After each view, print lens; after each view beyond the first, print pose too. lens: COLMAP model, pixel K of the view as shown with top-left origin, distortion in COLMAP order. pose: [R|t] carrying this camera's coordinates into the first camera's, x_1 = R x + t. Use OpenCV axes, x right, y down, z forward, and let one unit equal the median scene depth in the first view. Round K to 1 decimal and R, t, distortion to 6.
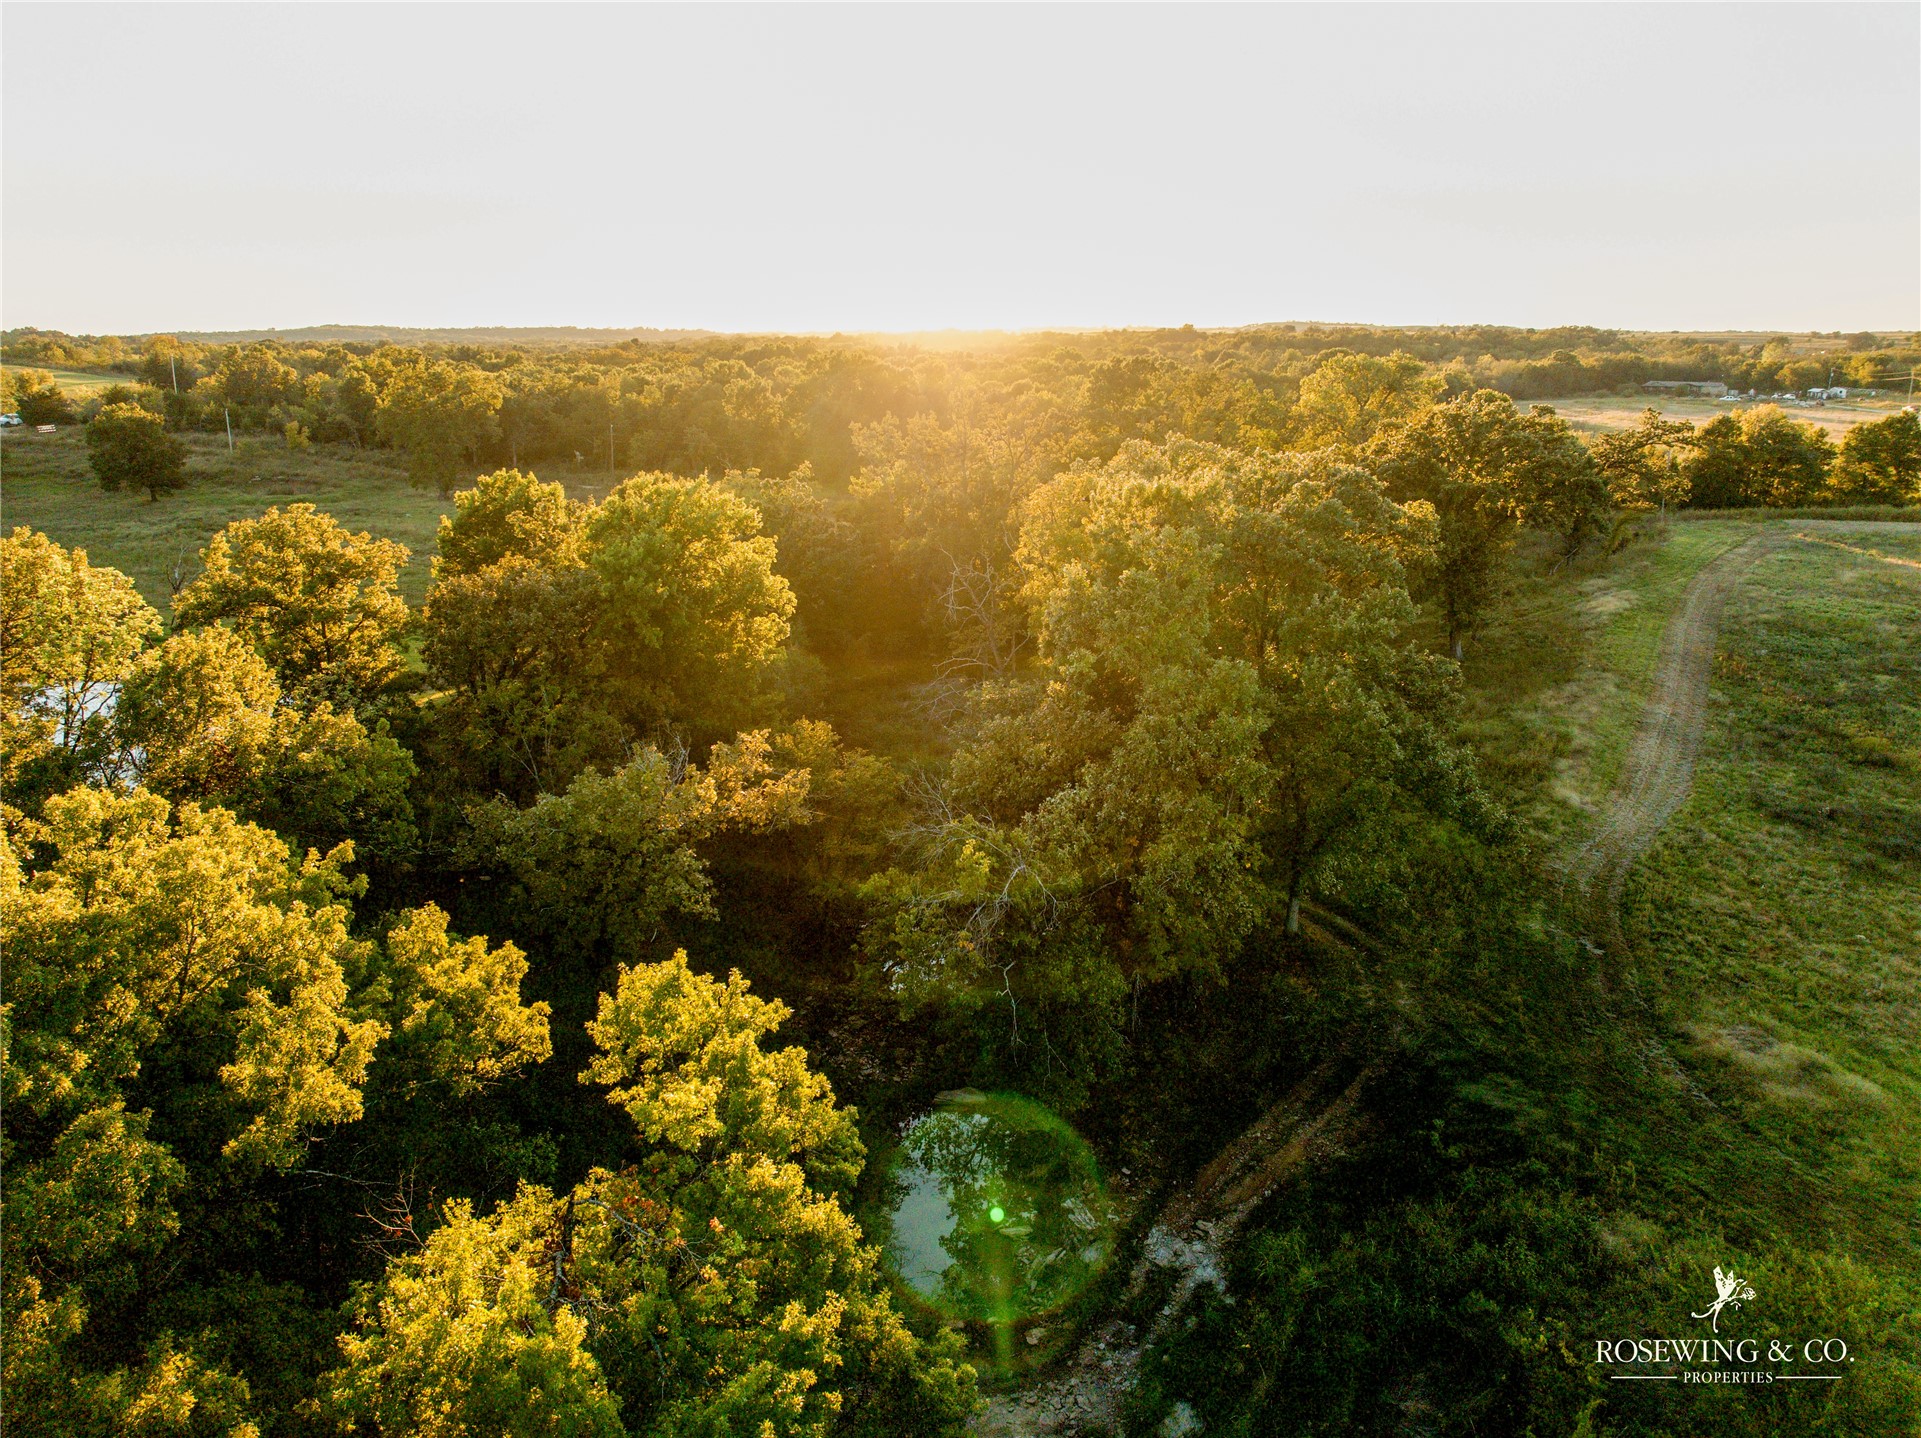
lens RADIAL K [[1336.2, 0, 971.5], [0, 1336.2, 723.9], [0, 0, 1]] dist [-0.060794, 0.024858]
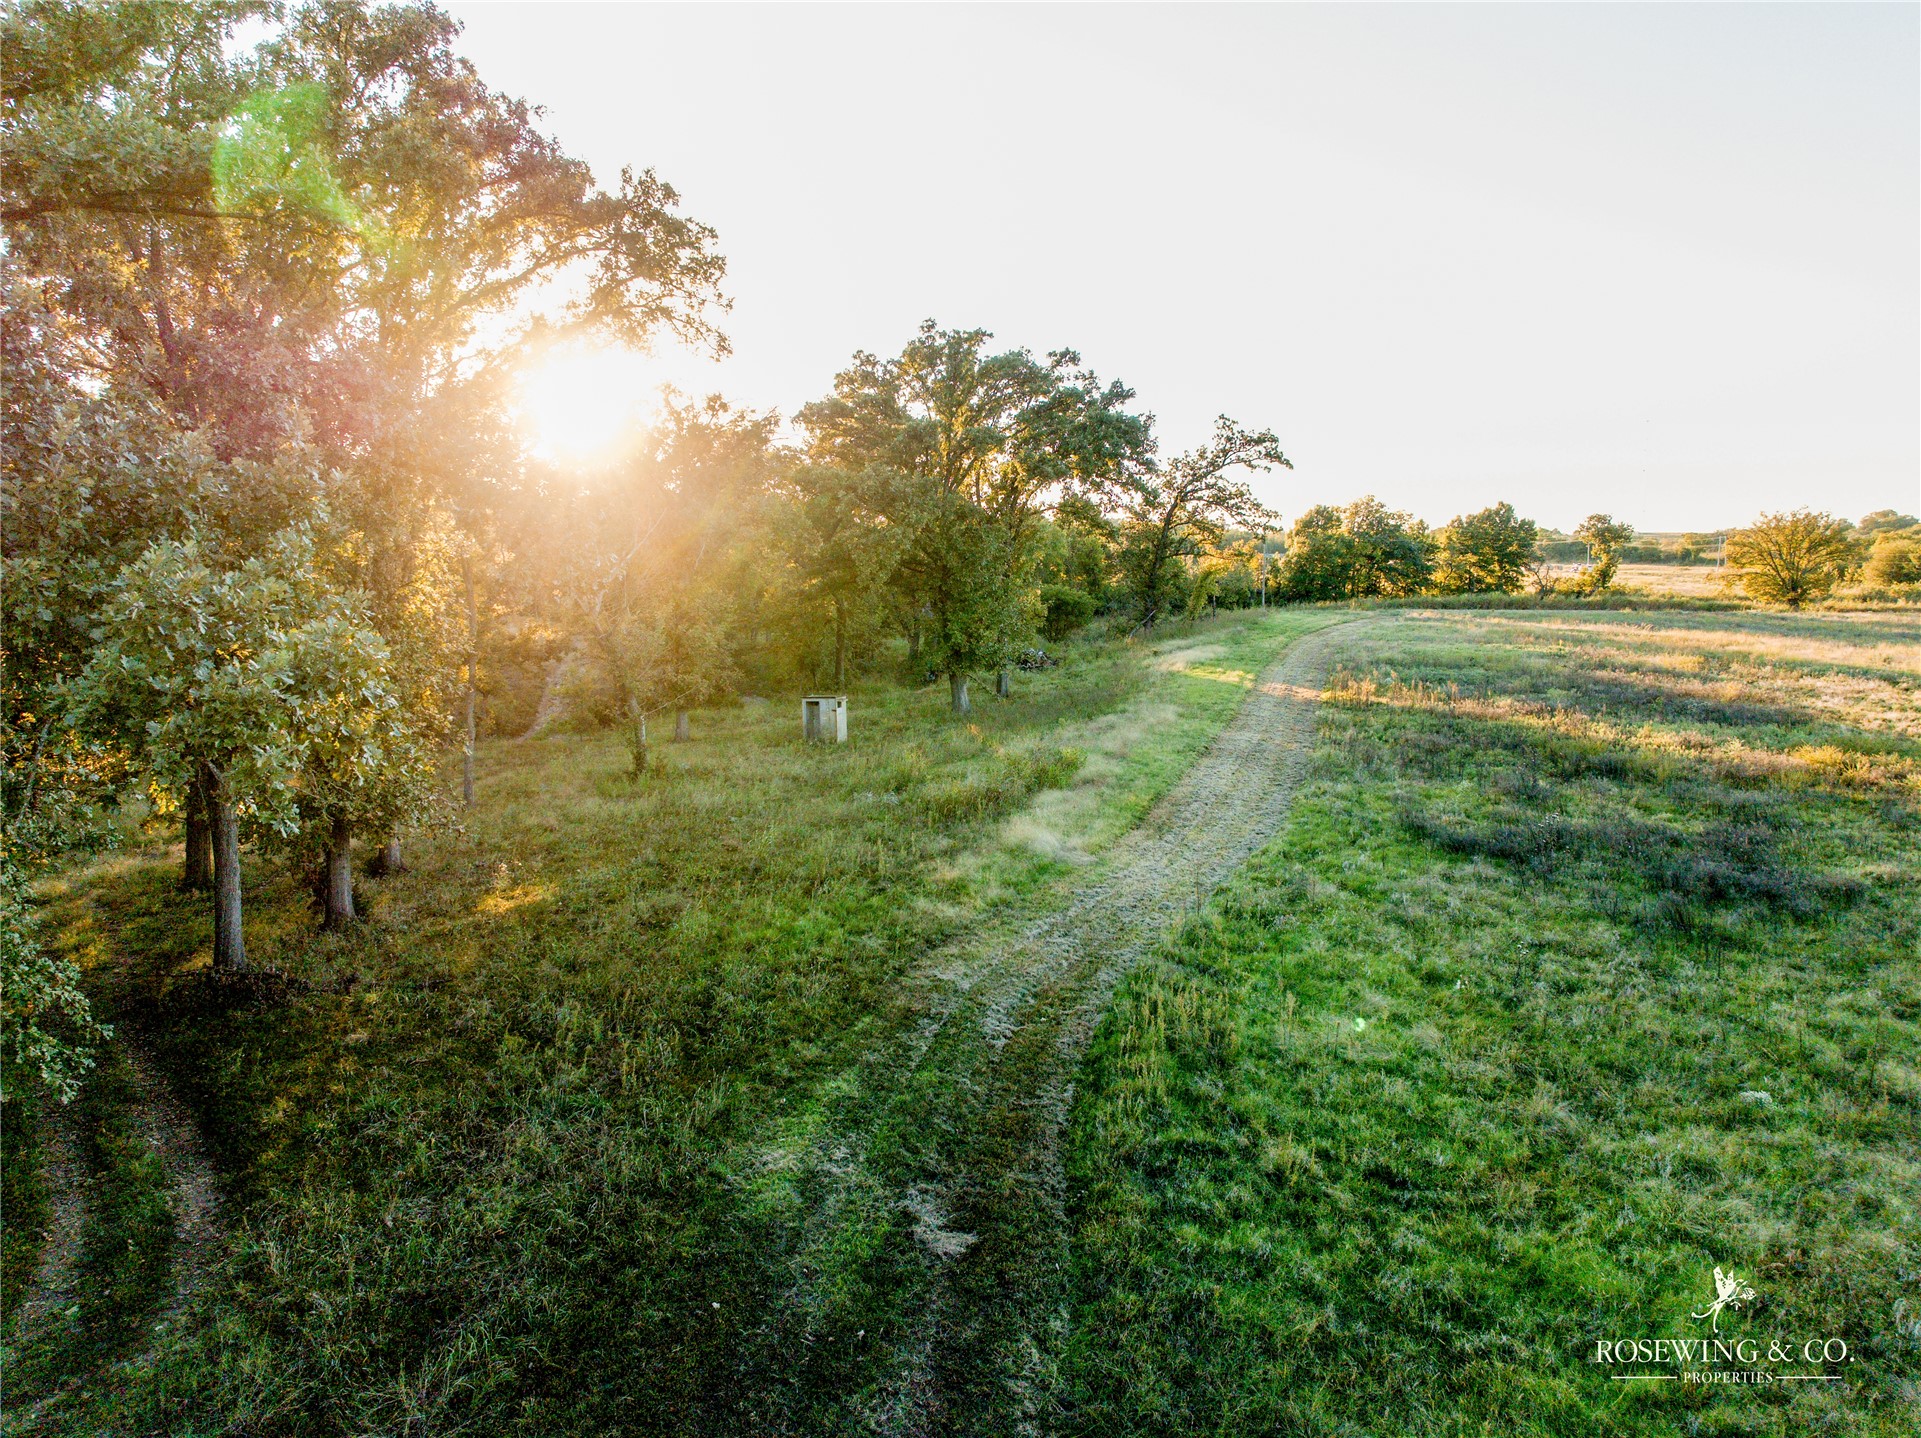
lens RADIAL K [[1336.2, 0, 969.8], [0, 1336.2, 726.7], [0, 0, 1]] dist [-0.060794, 0.024858]
pose [[0.970432, -0.022367, 0.240336, 0.367903], [0.059277, 0.987290, -0.147464, 0.096288], [-0.233982, 0.157350, 0.959423, 0.638894]]
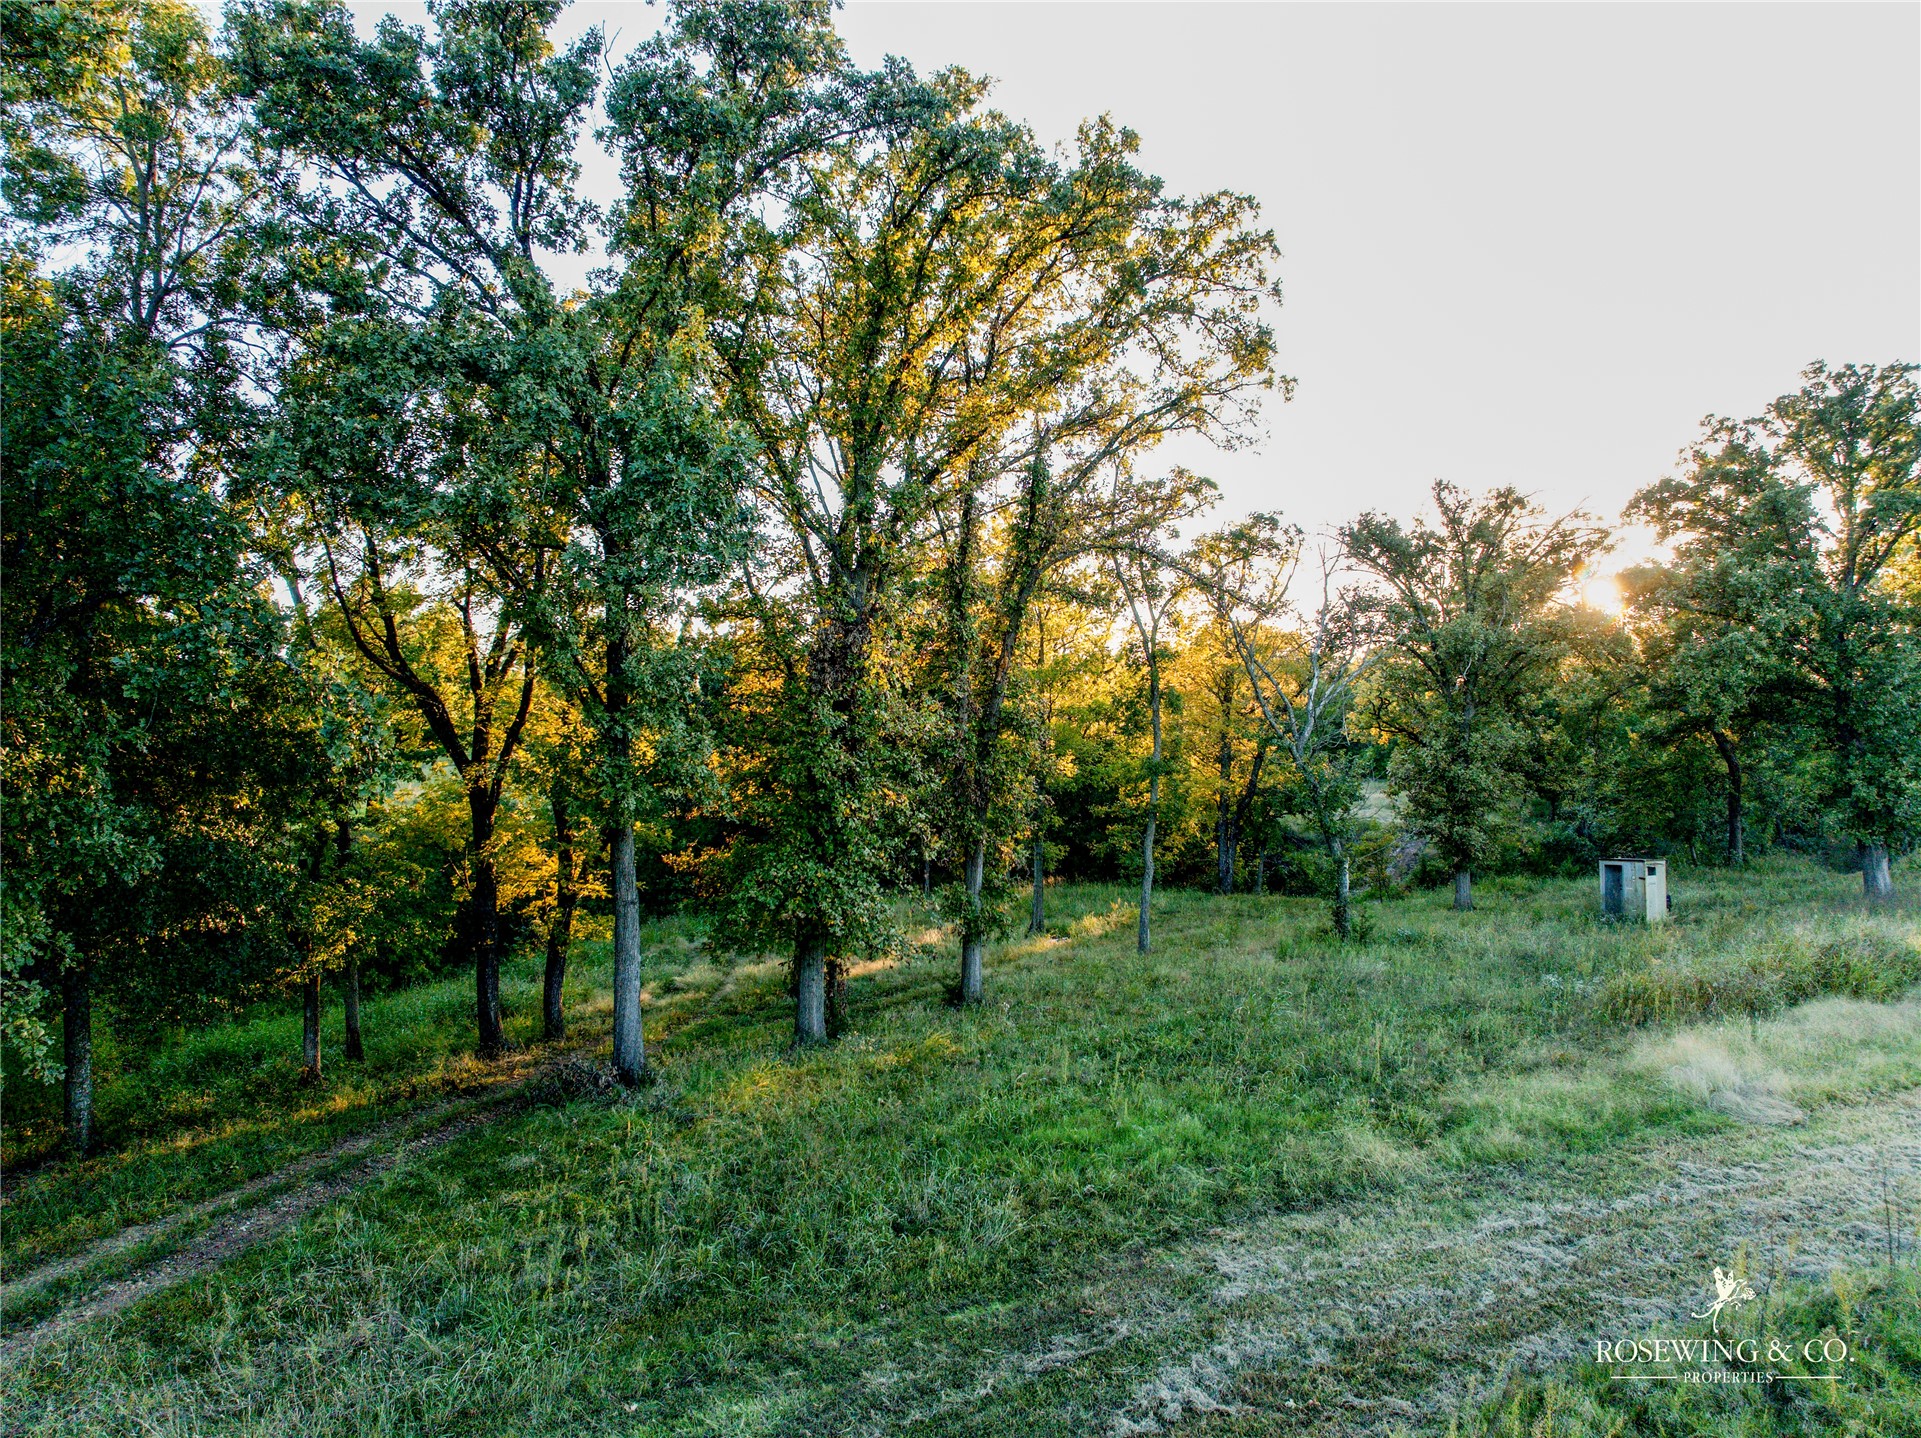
lens RADIAL K [[1336.2, 0, 958.0], [0, 1336.2, 722.3], [0, 0, 1]] dist [-0.060794, 0.024858]
pose [[0.888816, -0.002440, -0.458259, 0.583876], [-0.130399, 0.957301, -0.258013, 0.080941], [0.439321, 0.289083, 0.850546, 0.894387]]
